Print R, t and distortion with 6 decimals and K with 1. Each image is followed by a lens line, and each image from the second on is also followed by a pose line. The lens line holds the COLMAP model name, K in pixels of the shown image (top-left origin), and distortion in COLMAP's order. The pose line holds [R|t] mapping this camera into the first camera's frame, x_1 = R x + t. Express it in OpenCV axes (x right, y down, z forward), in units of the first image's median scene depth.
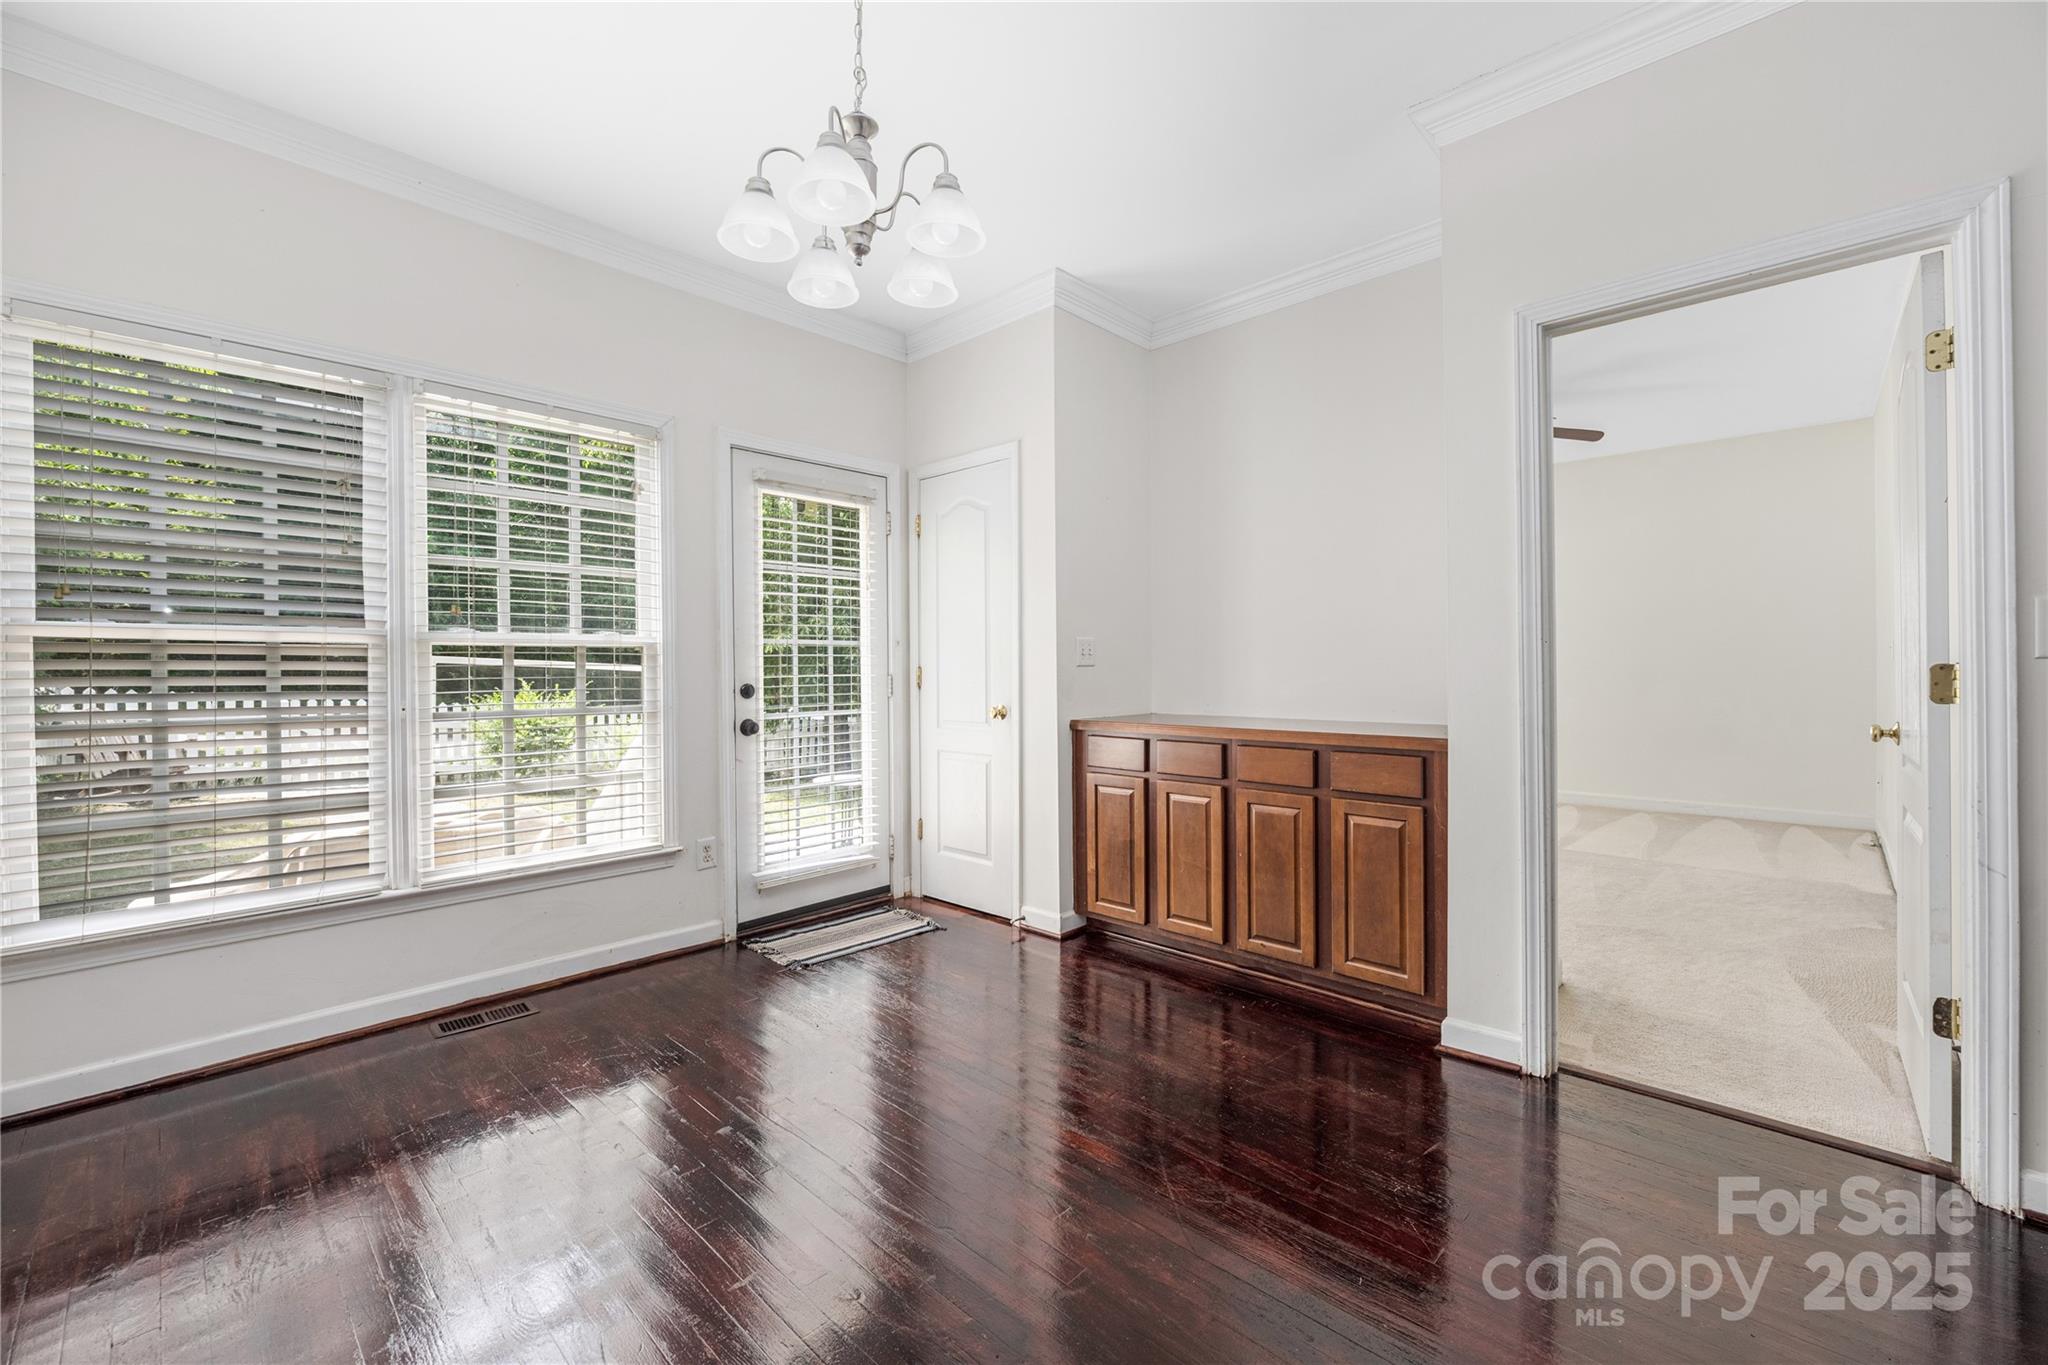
lens RADIAL K [[820.0, 0, 1016.8], [0, 820.0, 676.1], [0, 0, 1]] dist [-0.007916, 0.000218]
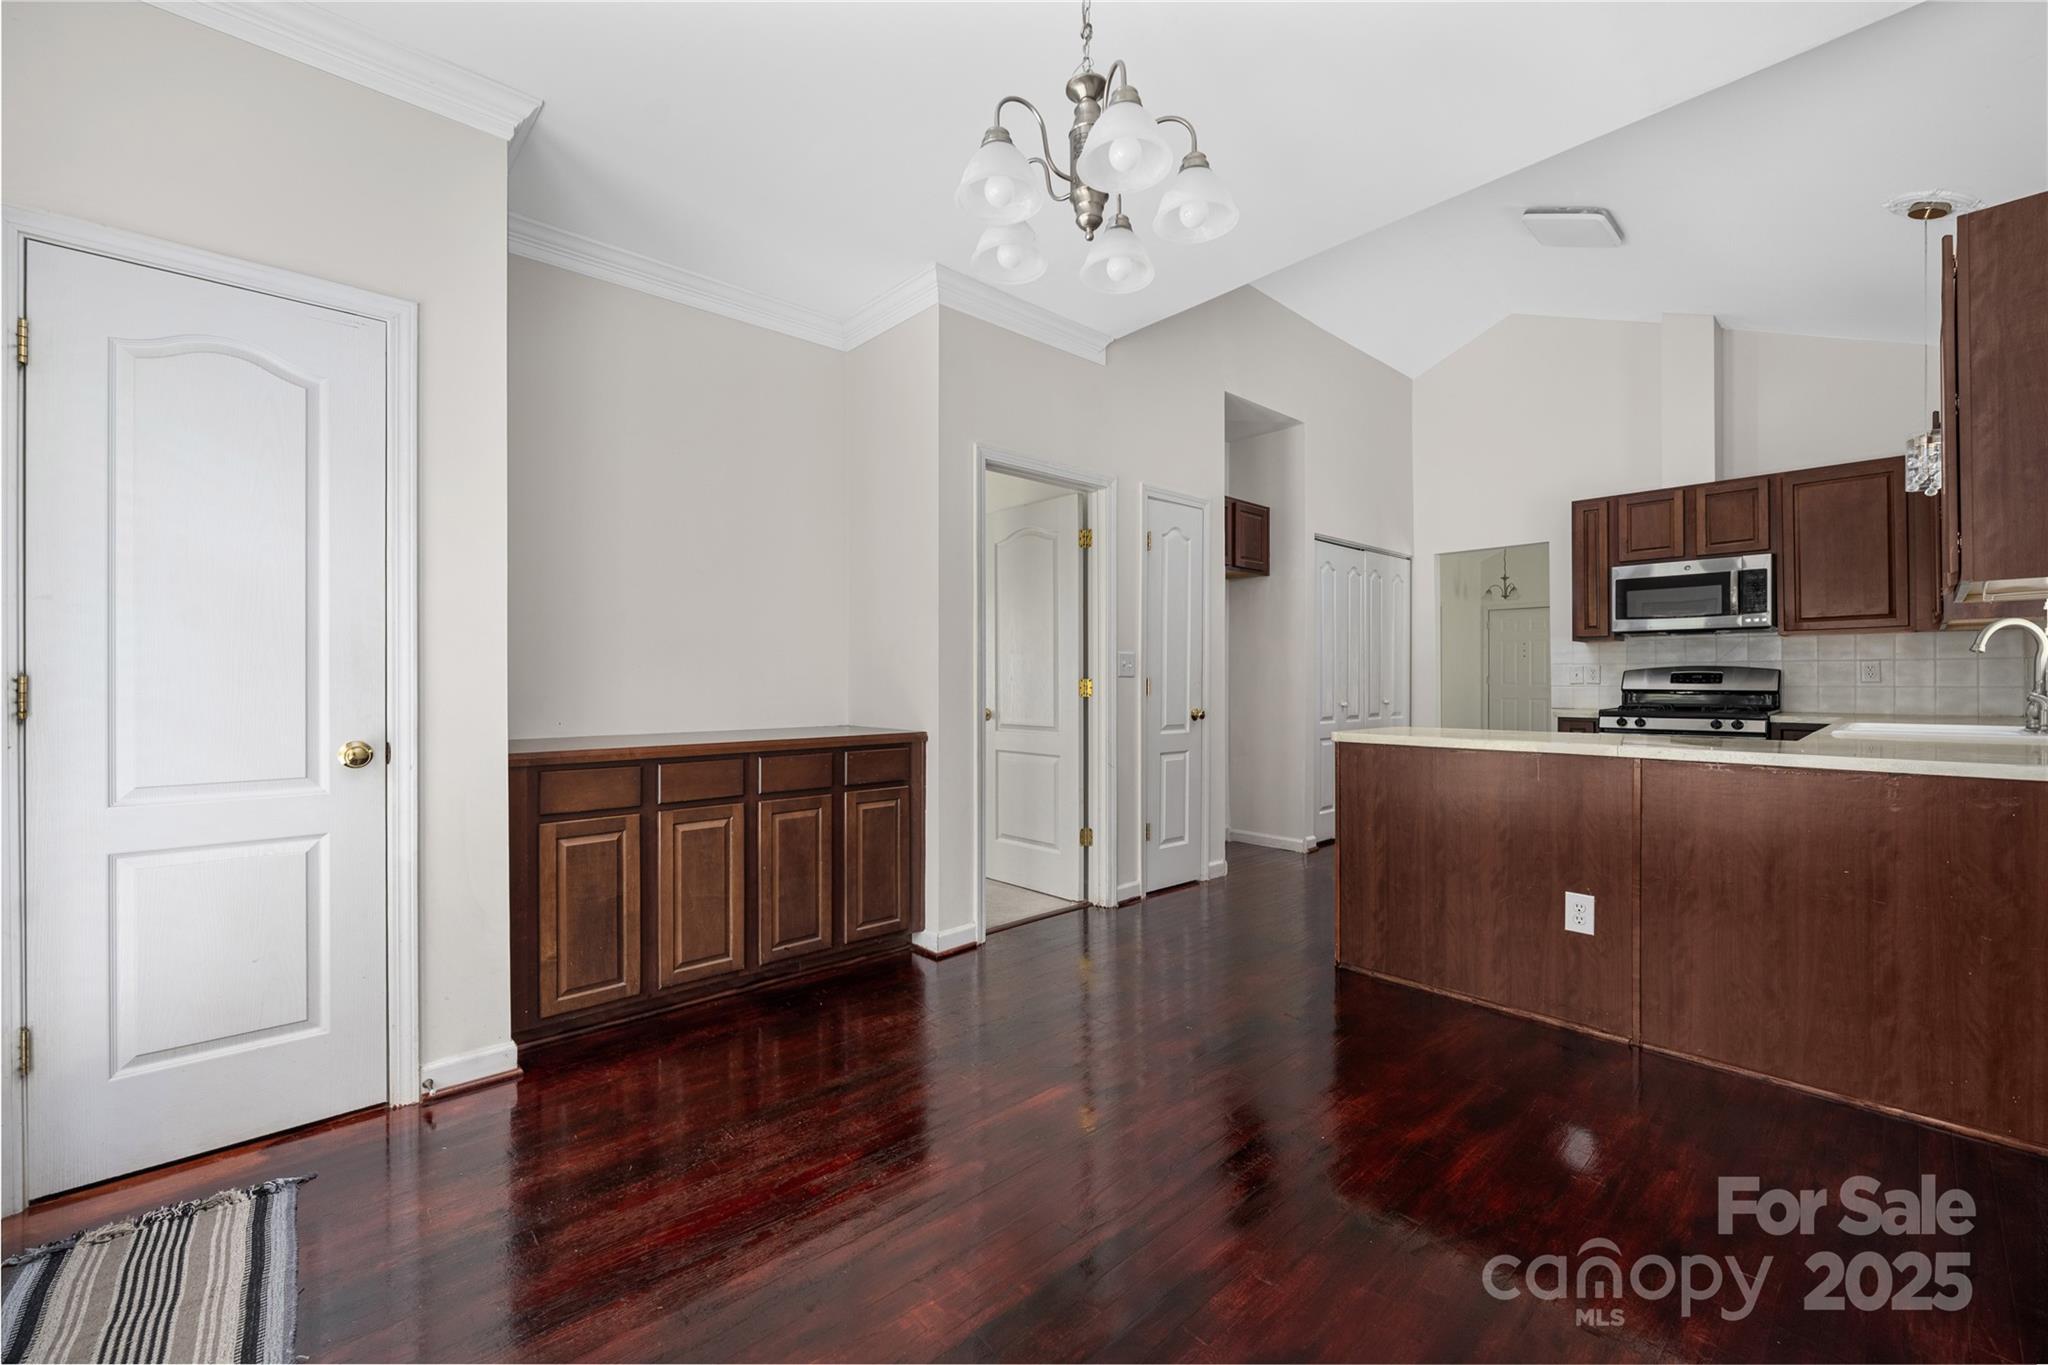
lens RADIAL K [[820.0, 0, 1016.8], [0, 820.0, 676.1], [0, 0, 1]] dist [-0.007916, 0.000218]
pose [[0.077398, 0.006625, 0.996978, -0.645995], [0.008217, 0.999940, -0.007283, -0.004344], [-0.996966, 0.008756, 0.077339, 0.571569]]
